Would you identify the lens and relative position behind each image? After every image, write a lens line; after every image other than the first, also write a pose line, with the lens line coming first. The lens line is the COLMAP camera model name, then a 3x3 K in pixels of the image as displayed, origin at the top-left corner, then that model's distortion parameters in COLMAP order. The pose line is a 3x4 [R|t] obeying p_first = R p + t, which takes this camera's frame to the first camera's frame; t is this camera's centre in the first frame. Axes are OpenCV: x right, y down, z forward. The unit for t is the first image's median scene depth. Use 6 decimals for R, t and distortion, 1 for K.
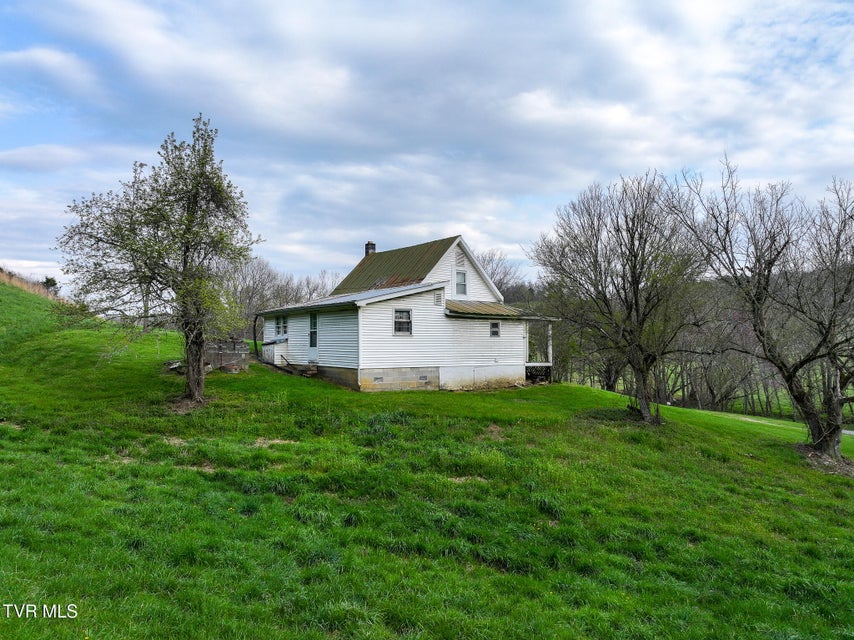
lens RADIAL K [[597.3, 0, 425.6], [0, 597.3, 319.4], [0, 0, 1]] dist [0.001910, 0.006108]
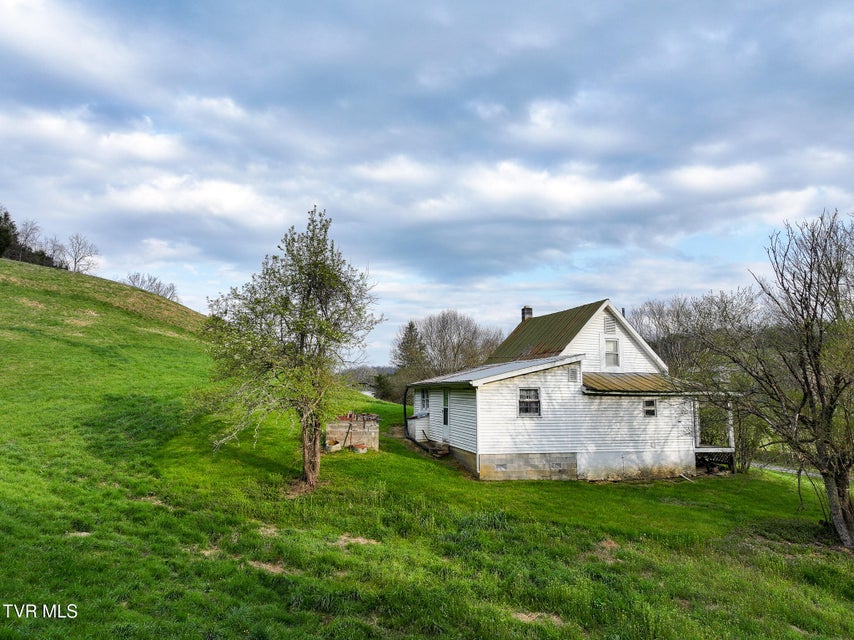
lens RADIAL K [[597.3, 0, 425.6], [0, 597.3, 319.4], [0, 0, 1]] dist [0.001910, 0.006108]
pose [[0.927732, -0.043182, -0.370741, 0.148937], [0.013059, 0.996432, -0.083383, -0.044378], [0.373019, 0.072515, 0.924986, 0.091900]]
